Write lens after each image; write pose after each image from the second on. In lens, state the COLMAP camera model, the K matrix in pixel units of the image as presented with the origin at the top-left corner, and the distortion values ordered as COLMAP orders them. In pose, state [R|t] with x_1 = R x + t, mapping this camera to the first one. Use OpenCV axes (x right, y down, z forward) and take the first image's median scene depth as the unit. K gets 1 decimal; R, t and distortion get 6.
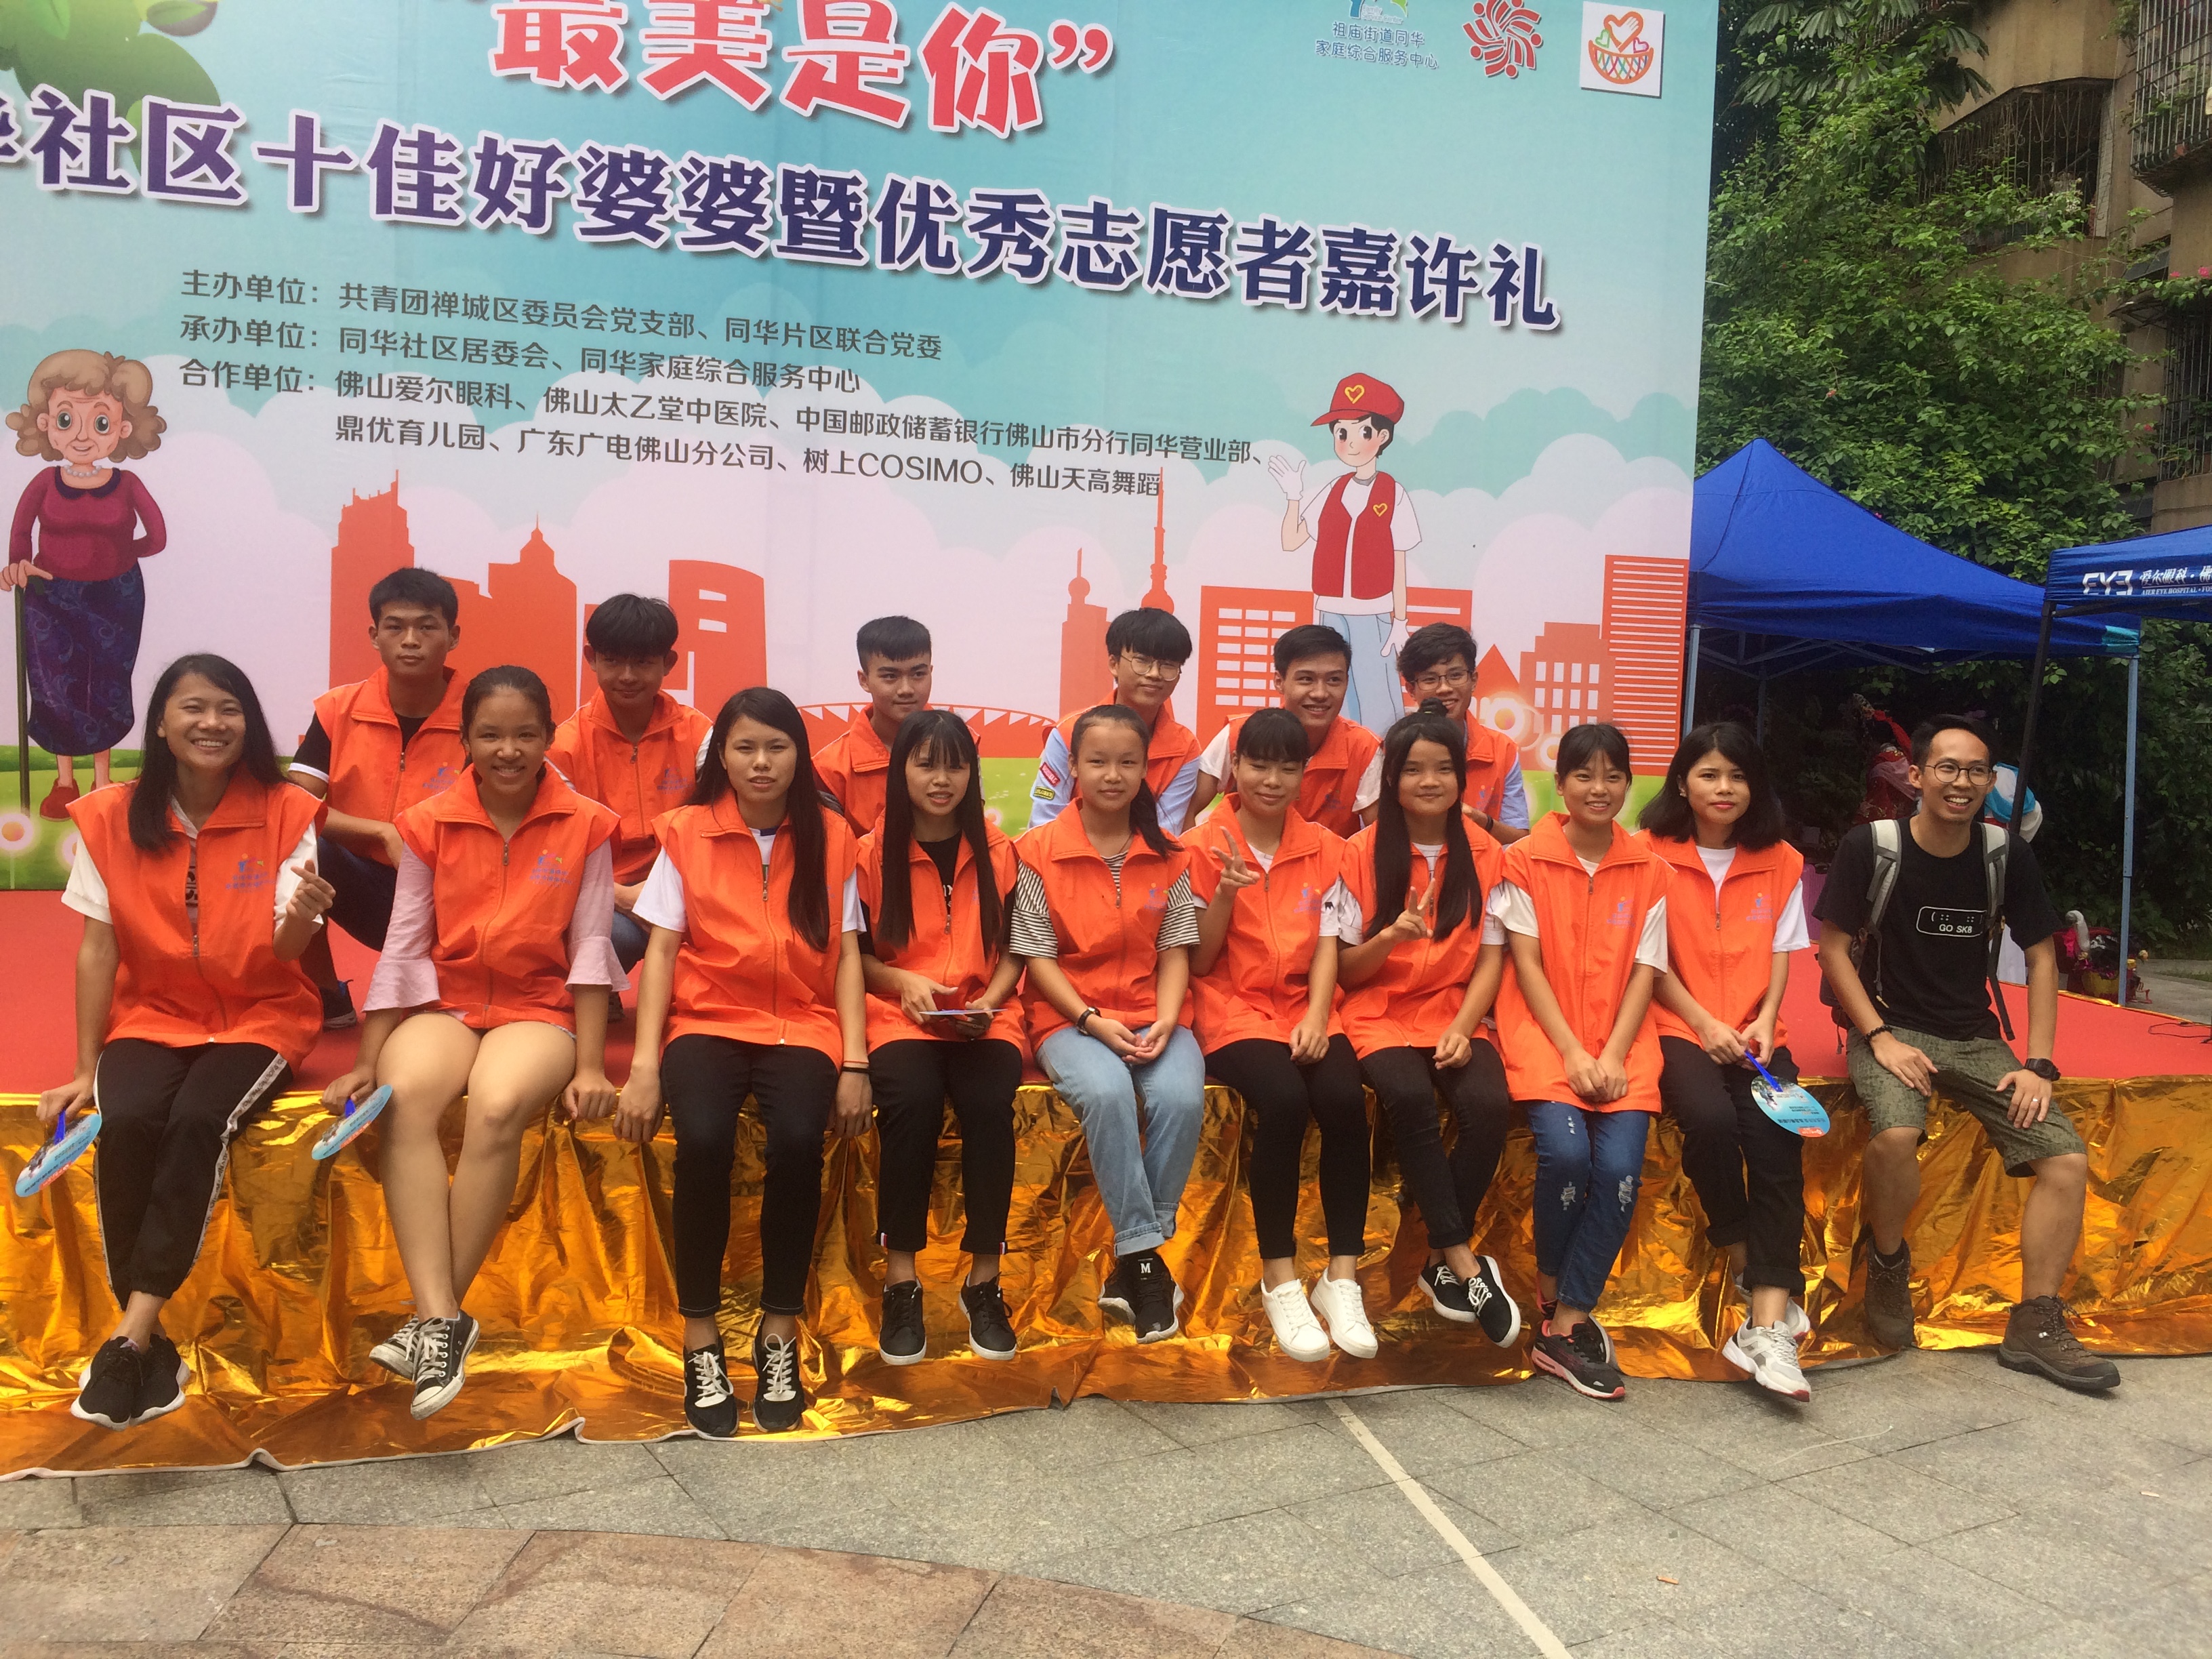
lens RADIAL K [[1823.6, 0, 1110.0], [0, 1823.6, 831.6], [0, 0, 1]] dist [0.028693, -0.055084]
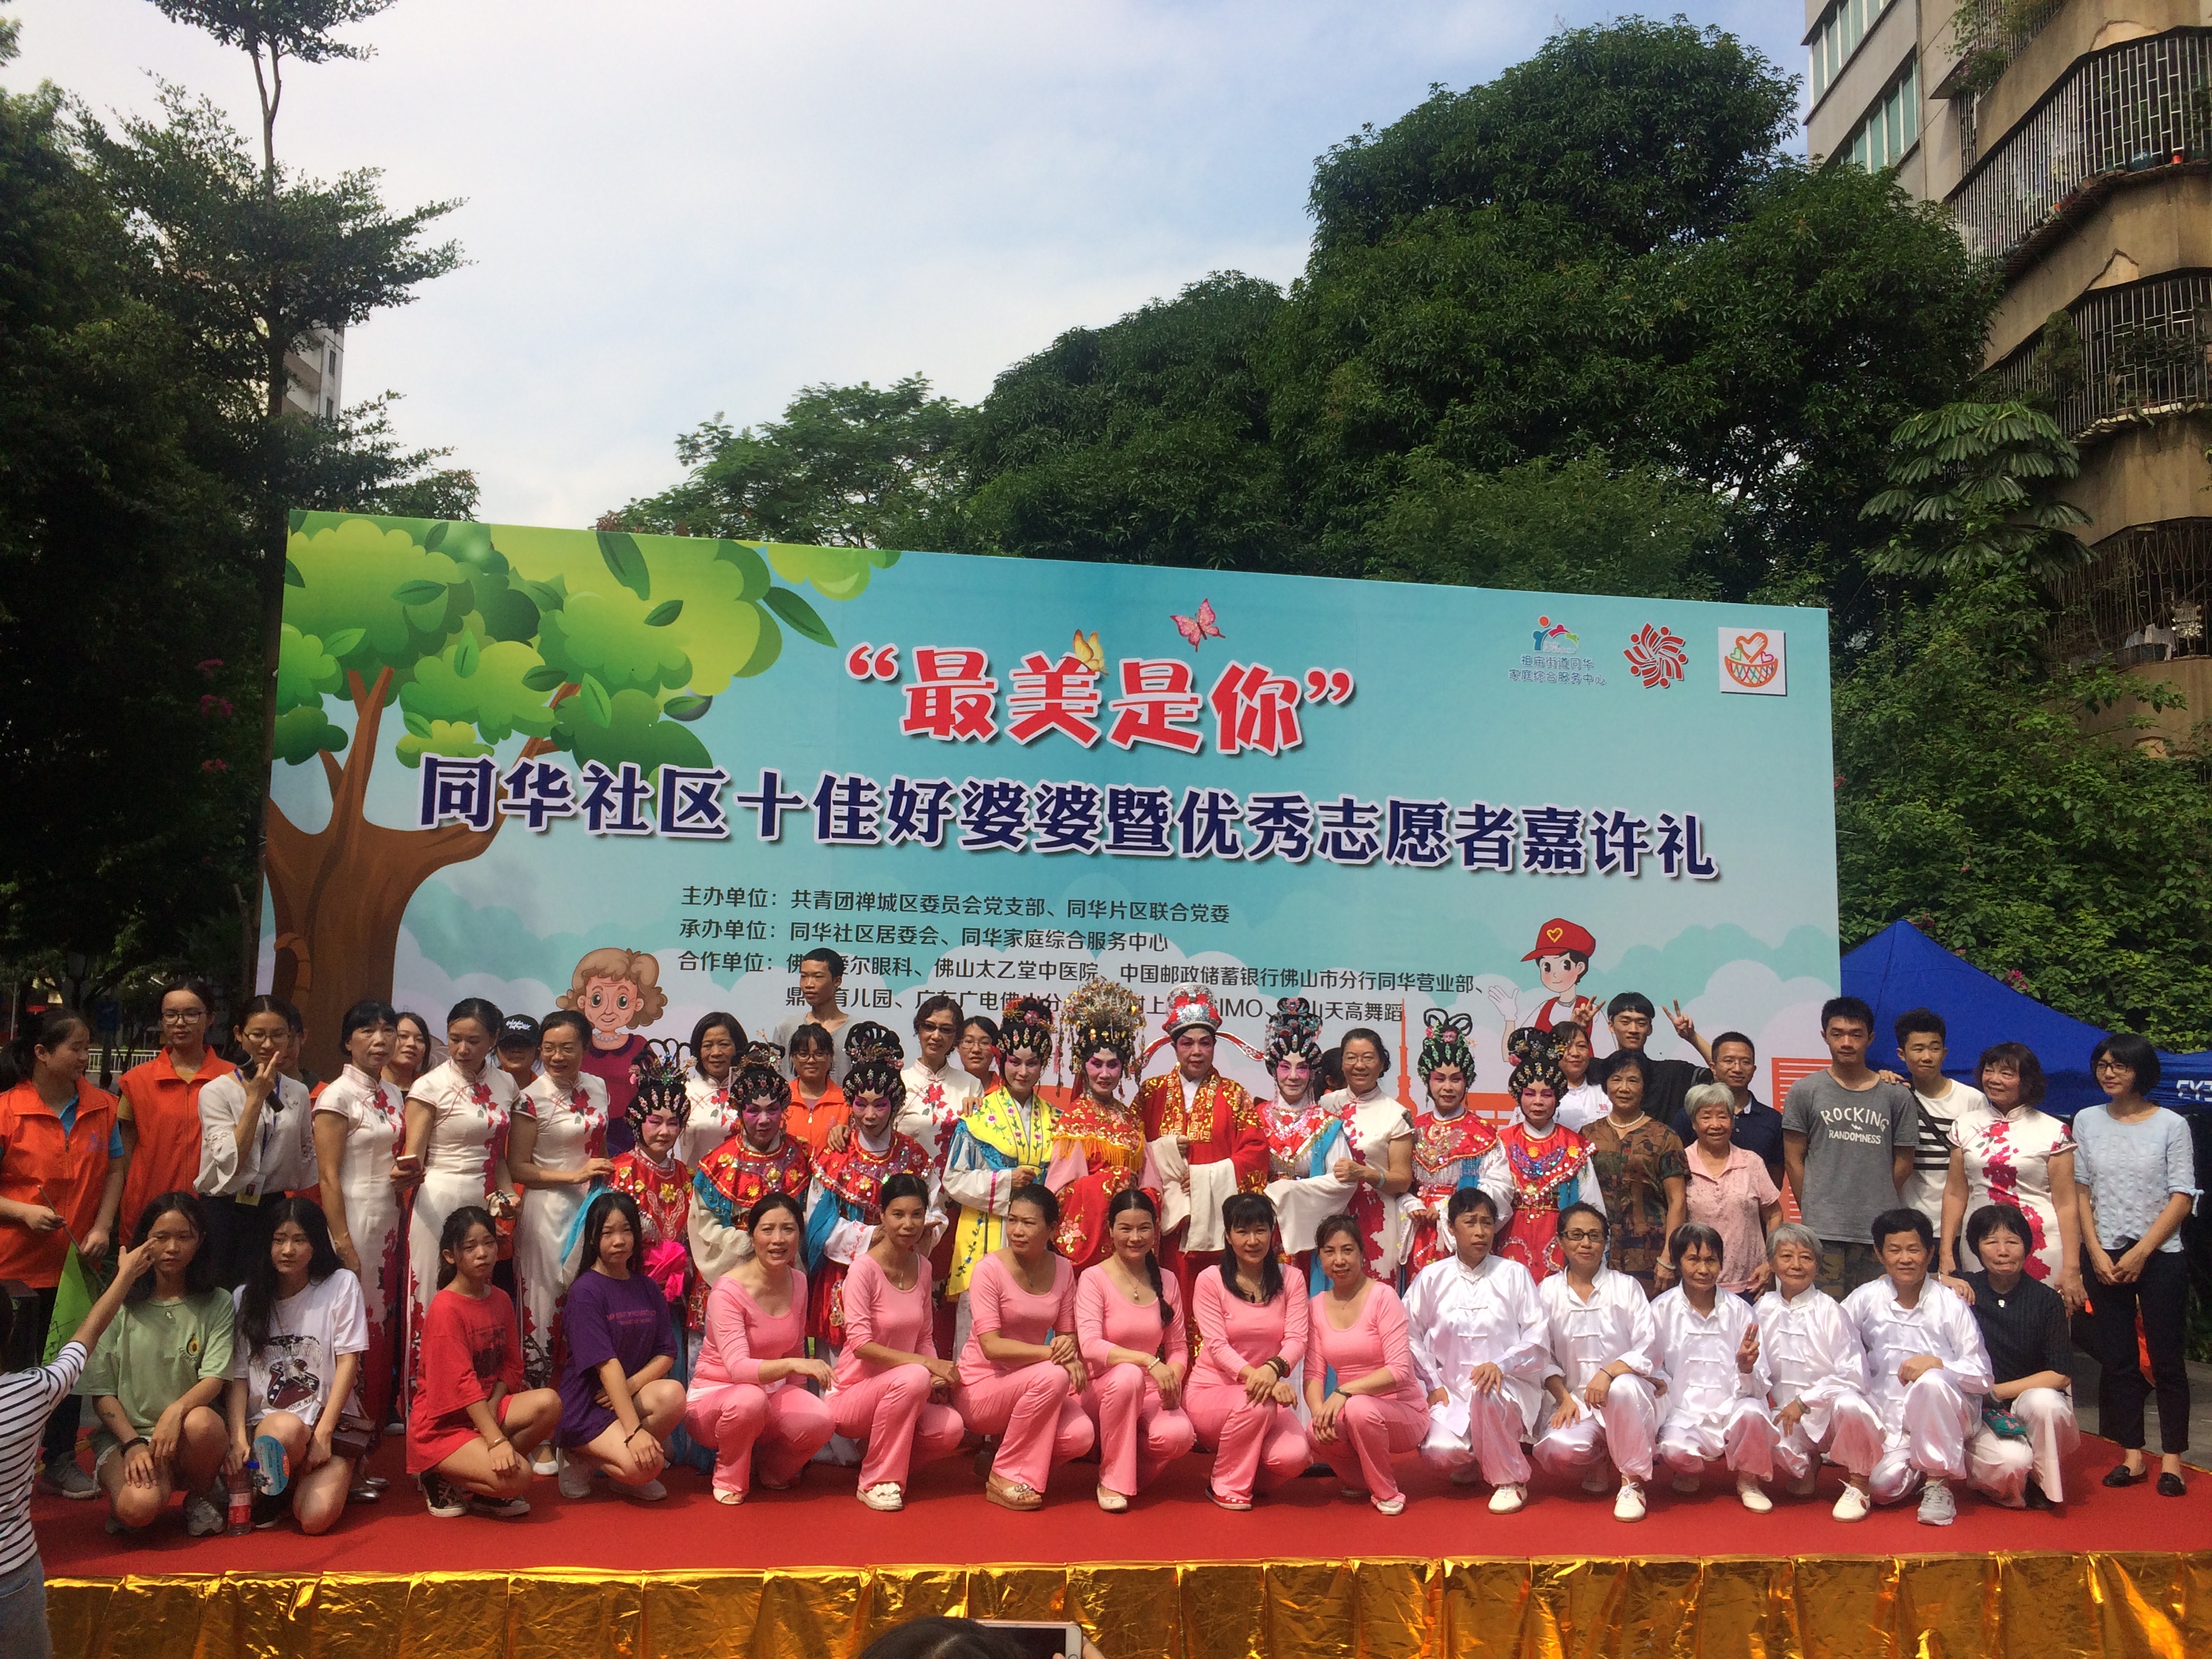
lens RADIAL K [[1823.6, 0, 1096.1], [0, 1823.6, 812.8], [0, 0, 1]] dist [0.028693, -0.055084]
pose [[0.994958, -0.028783, -0.096075, -0.059853], [0.009855, 0.981355, -0.191950, -0.087432], [0.099809, 0.190035, 0.976691, -0.289591]]
